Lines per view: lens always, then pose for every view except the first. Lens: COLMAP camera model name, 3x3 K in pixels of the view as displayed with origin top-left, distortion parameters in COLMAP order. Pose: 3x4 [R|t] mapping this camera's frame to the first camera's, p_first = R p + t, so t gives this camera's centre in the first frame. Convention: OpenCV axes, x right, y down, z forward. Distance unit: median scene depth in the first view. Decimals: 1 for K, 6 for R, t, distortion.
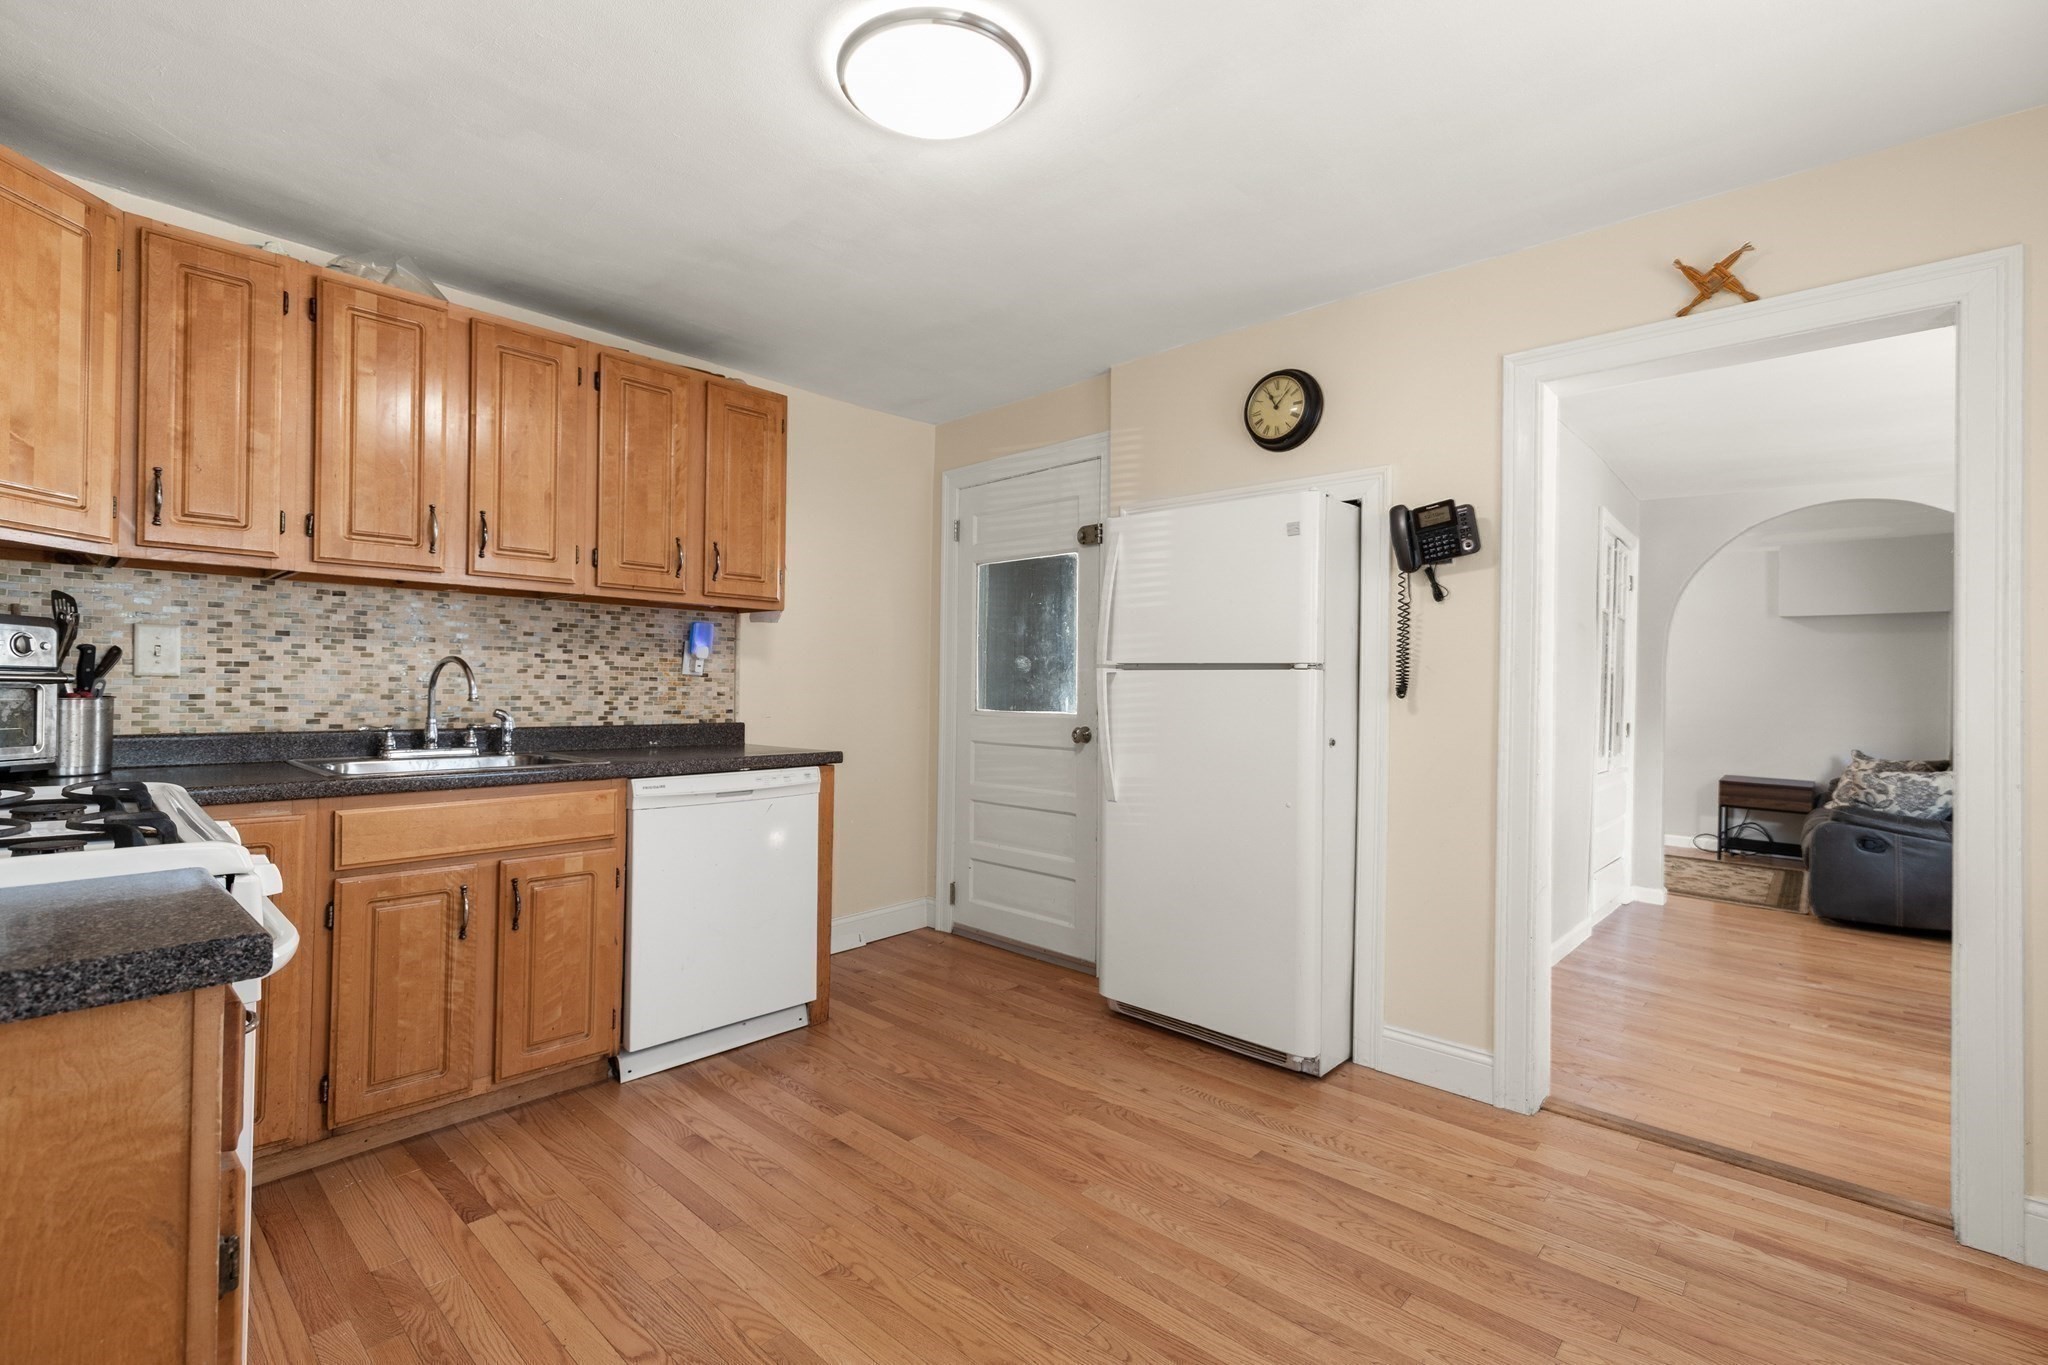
lens RADIAL K [[914.1, 0, 1016.2], [0, 914.1, 678.9], [0, 0, 1]] dist [0.013430, -0.000382]
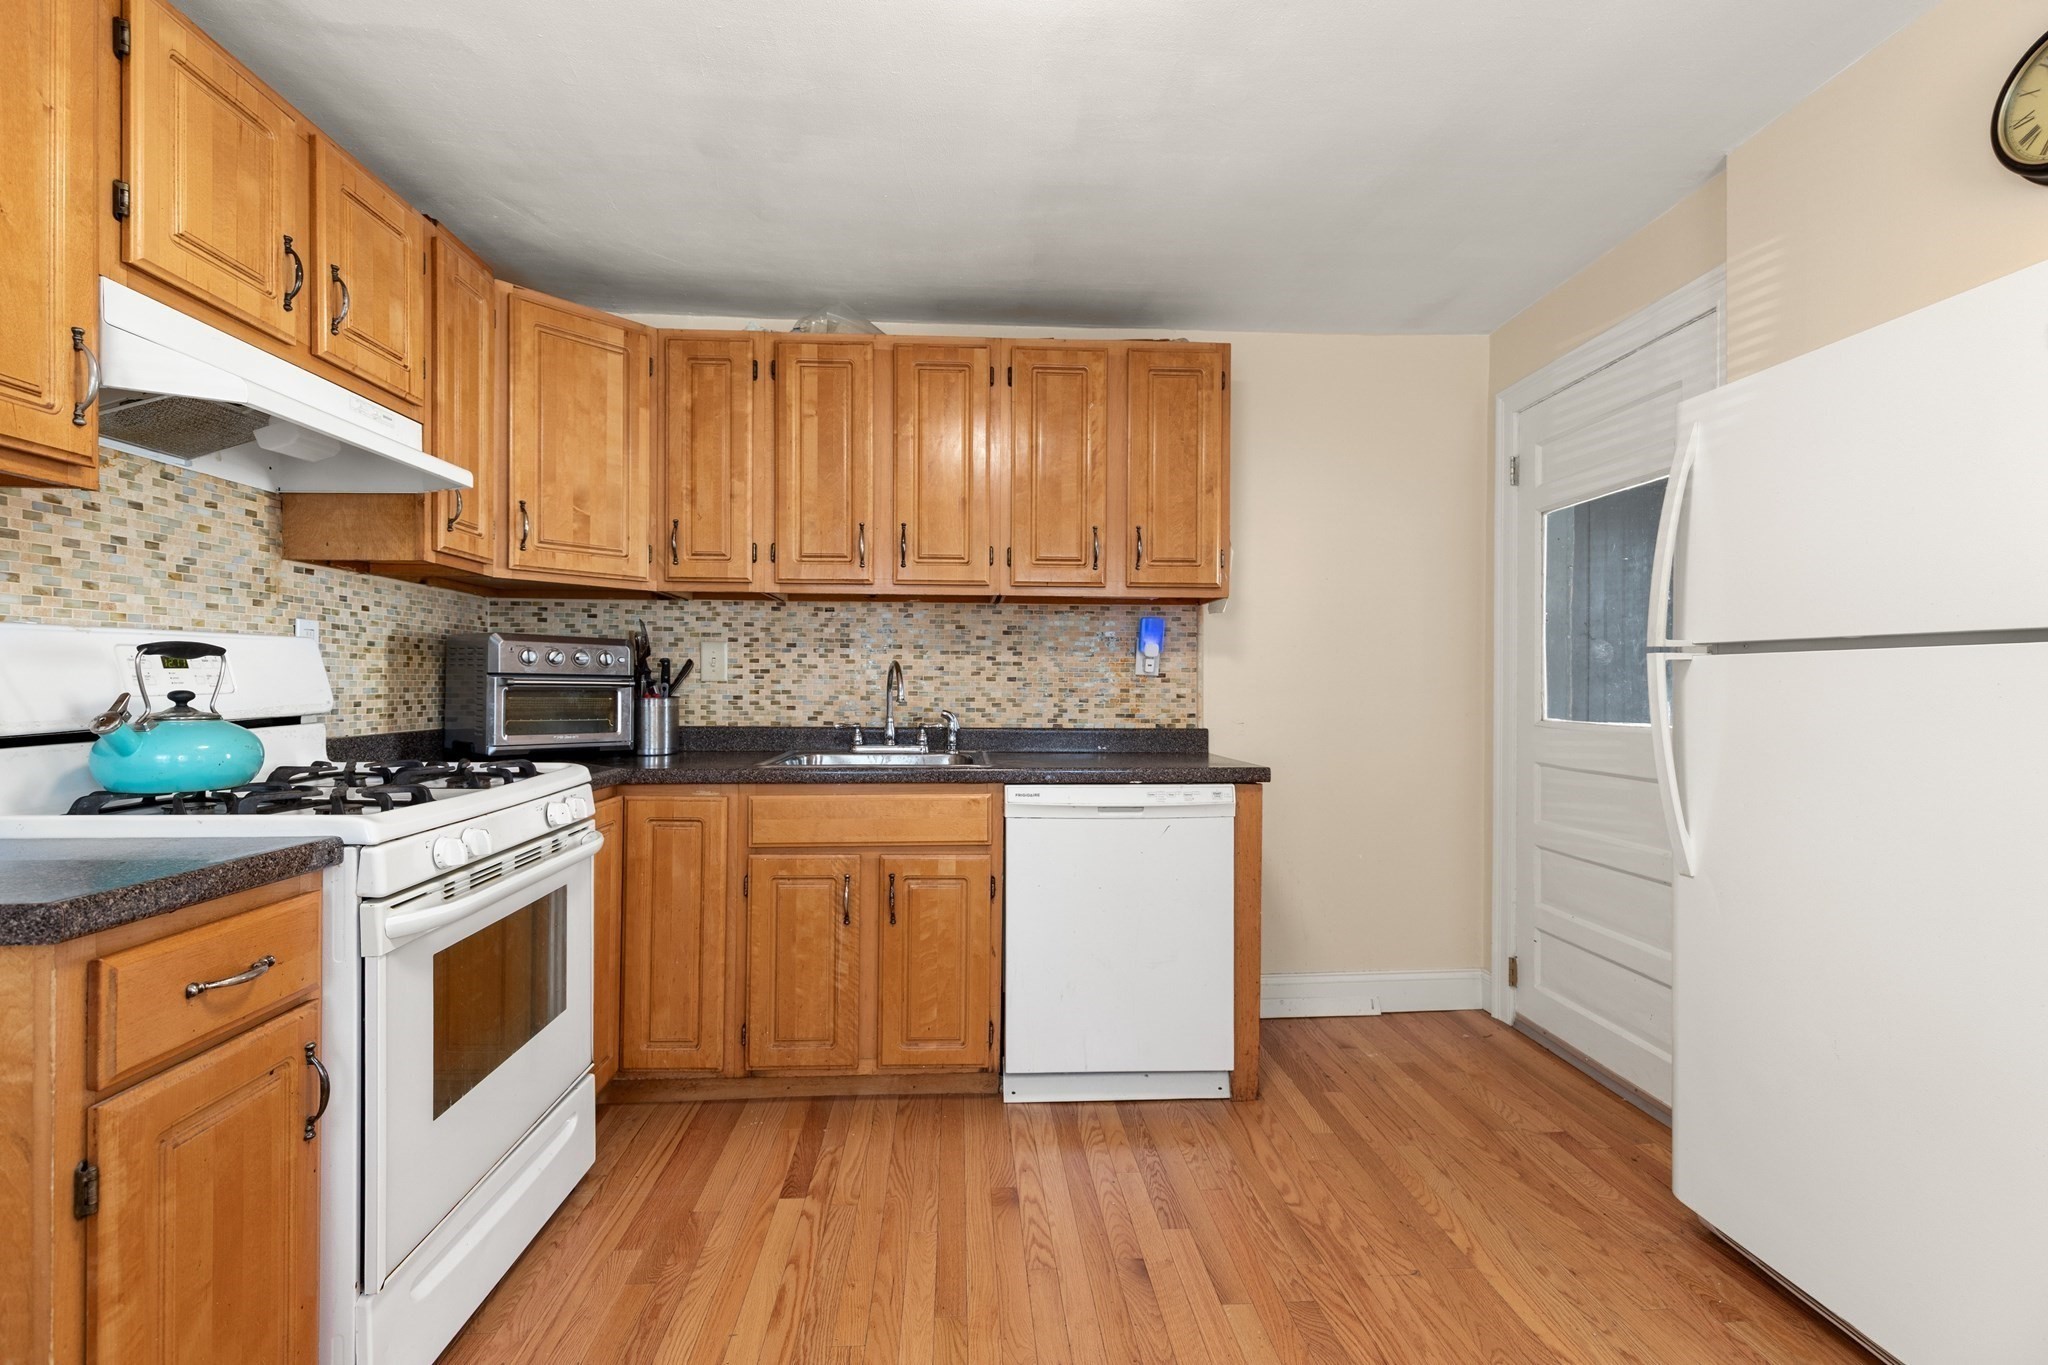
lens RADIAL K [[929.8, 0, 1017.6], [0, 929.8, 684.0], [0, 0, 1]] dist [0.018405, -0.005478]
pose [[0.725495, -0.009590, -0.688161, 0.255638], [0.009784, 0.999946, -0.003620, 0.008458], [0.688158, -0.004107, 0.725549, 0.312286]]
